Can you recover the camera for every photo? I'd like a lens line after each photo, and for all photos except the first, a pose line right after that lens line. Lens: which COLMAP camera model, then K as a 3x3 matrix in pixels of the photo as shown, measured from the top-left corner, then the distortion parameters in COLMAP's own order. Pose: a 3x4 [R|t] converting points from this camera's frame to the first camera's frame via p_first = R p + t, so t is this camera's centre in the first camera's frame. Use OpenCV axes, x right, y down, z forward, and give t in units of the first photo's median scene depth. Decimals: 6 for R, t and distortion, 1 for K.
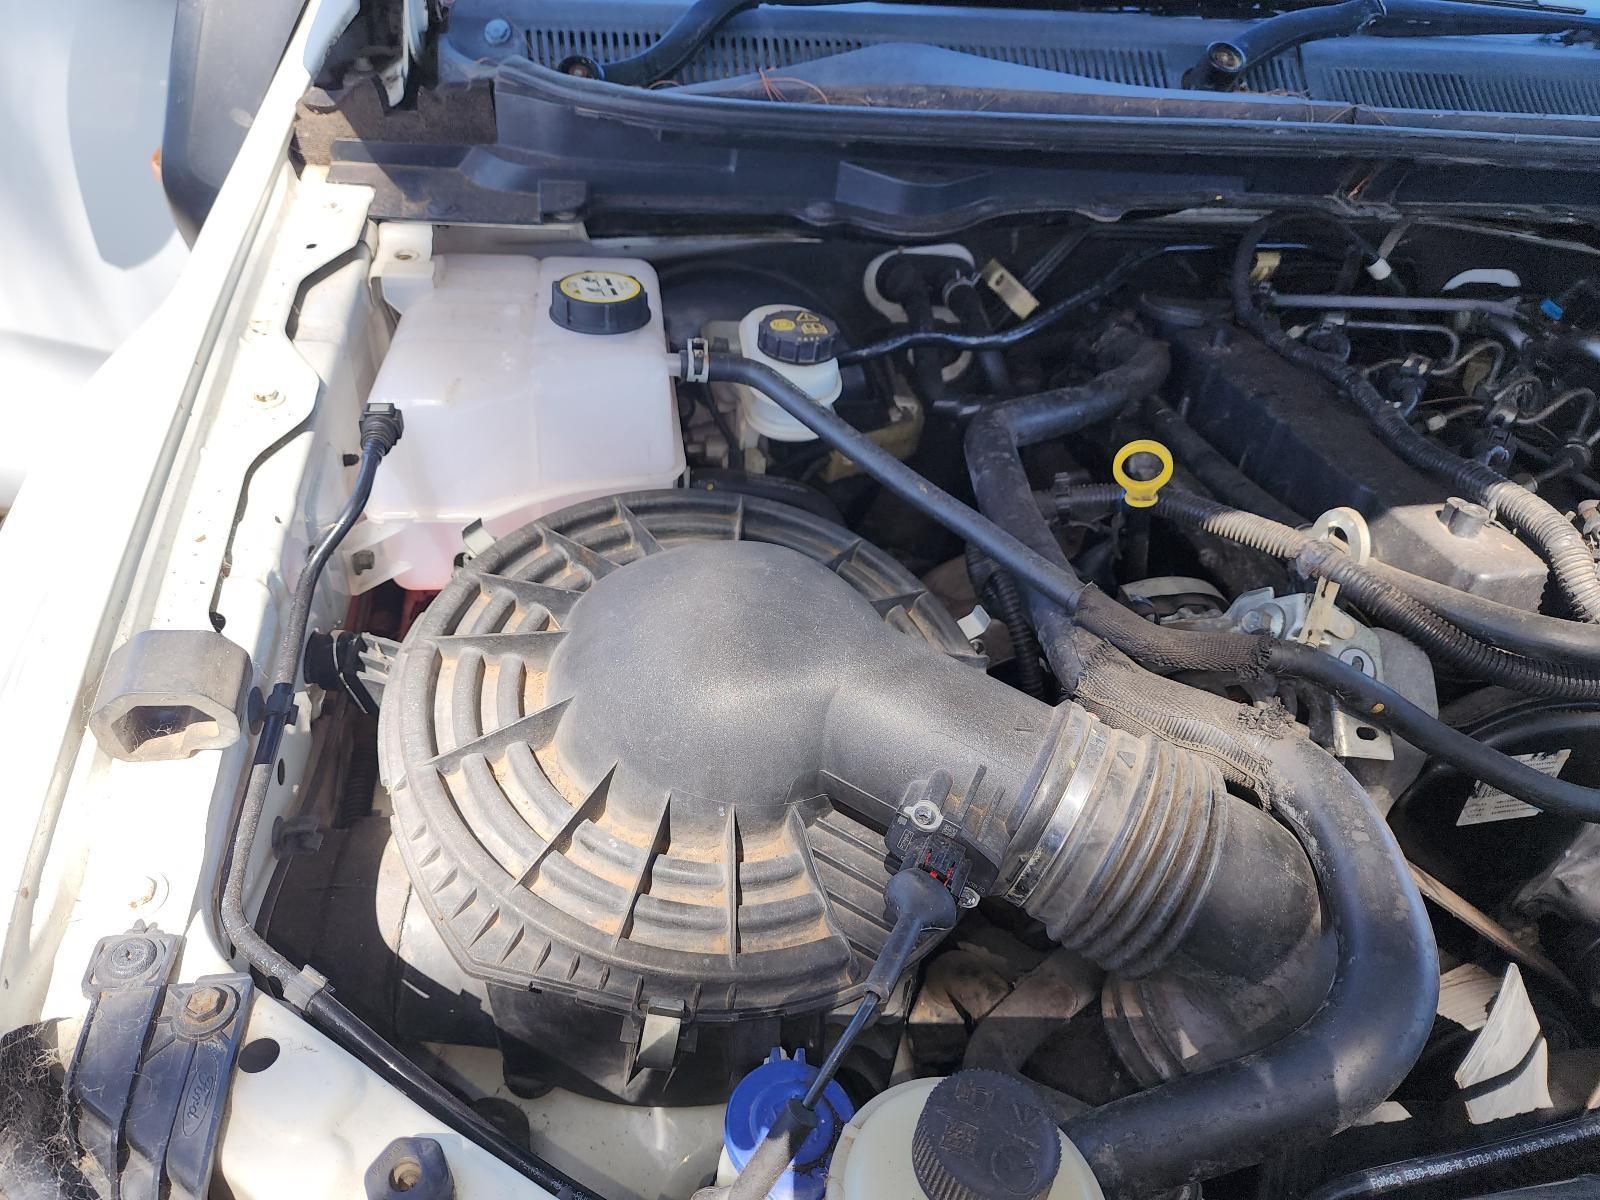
lens RADIAL K [[1037.4, 0, 795.0], [0, 1037.4, 565.9], [0, 0, 1]] dist [0.043258, -0.039619]
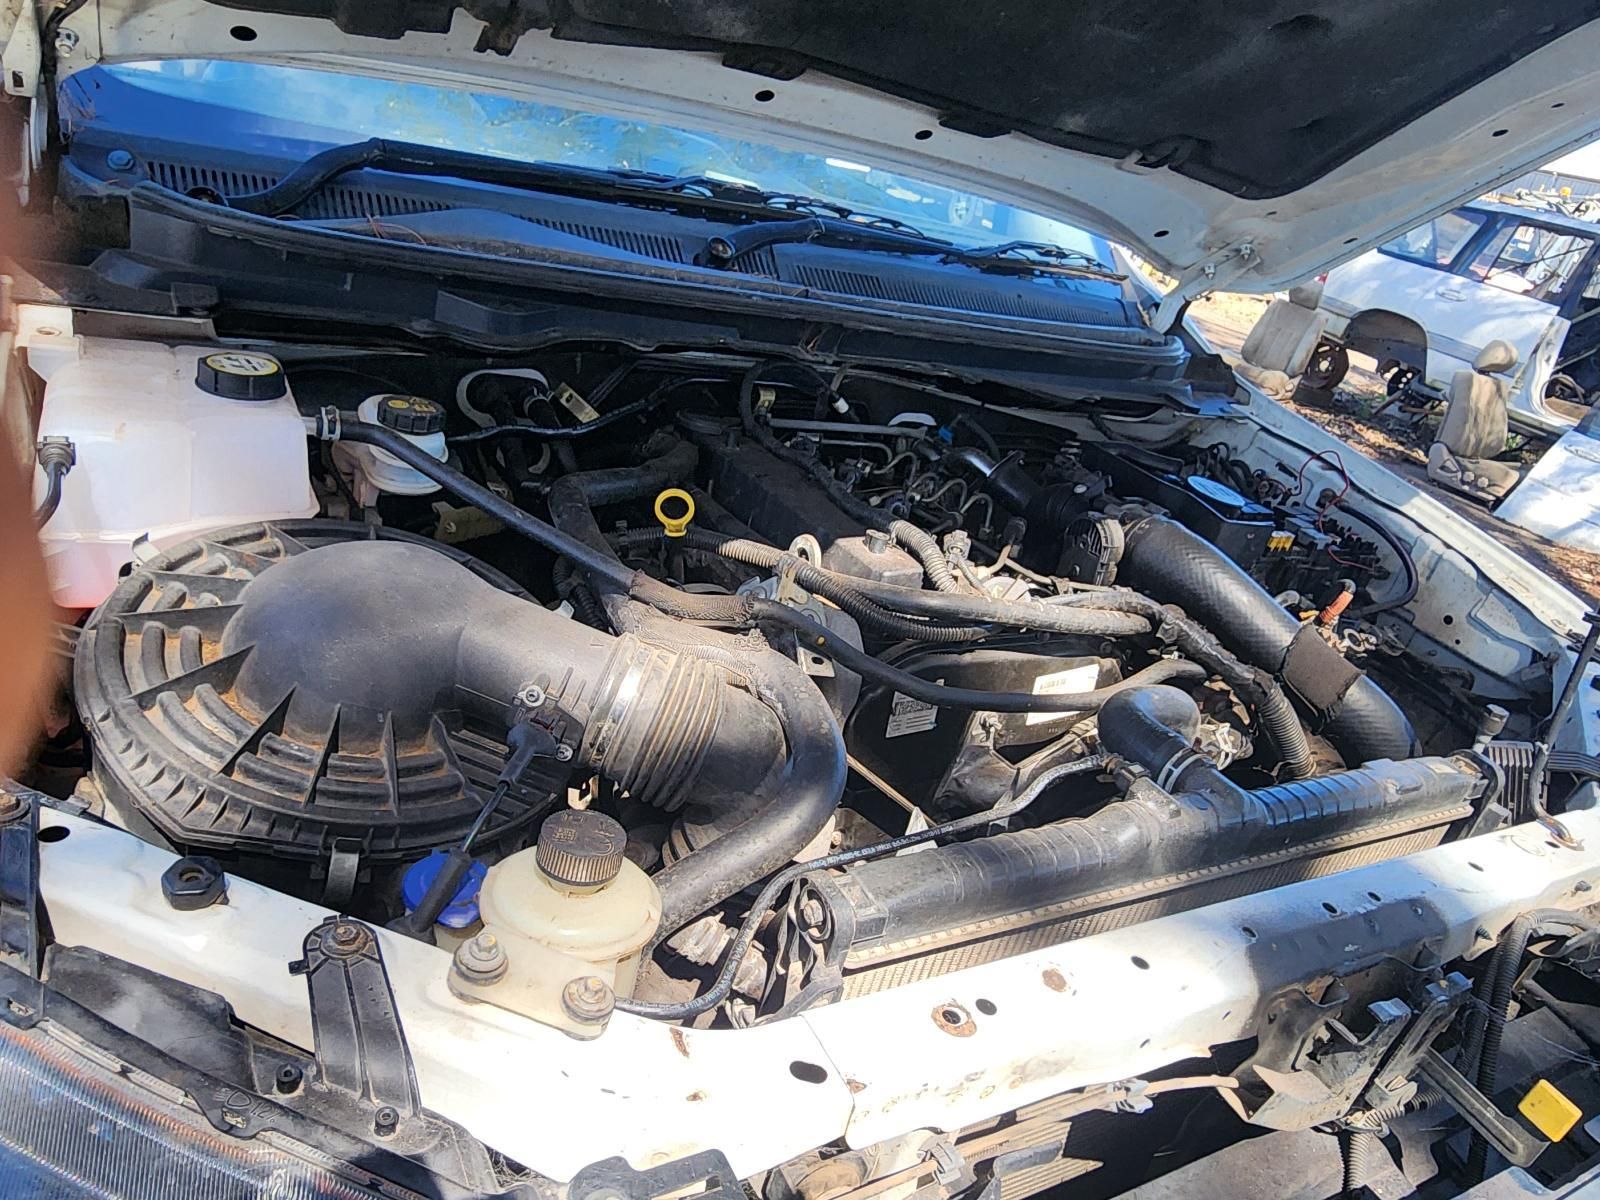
lens RADIAL K [[1086.0, 0, 799.5], [0, 1086.0, 622.9], [0, 0, 1]] dist [0.000395, 0.005082]
pose [[0.925213, -0.028455, 0.378380, -0.069923], [0.075020, 0.991218, -0.108898, 0.220453], [-0.371959, 0.129140, 0.919222, -0.381161]]
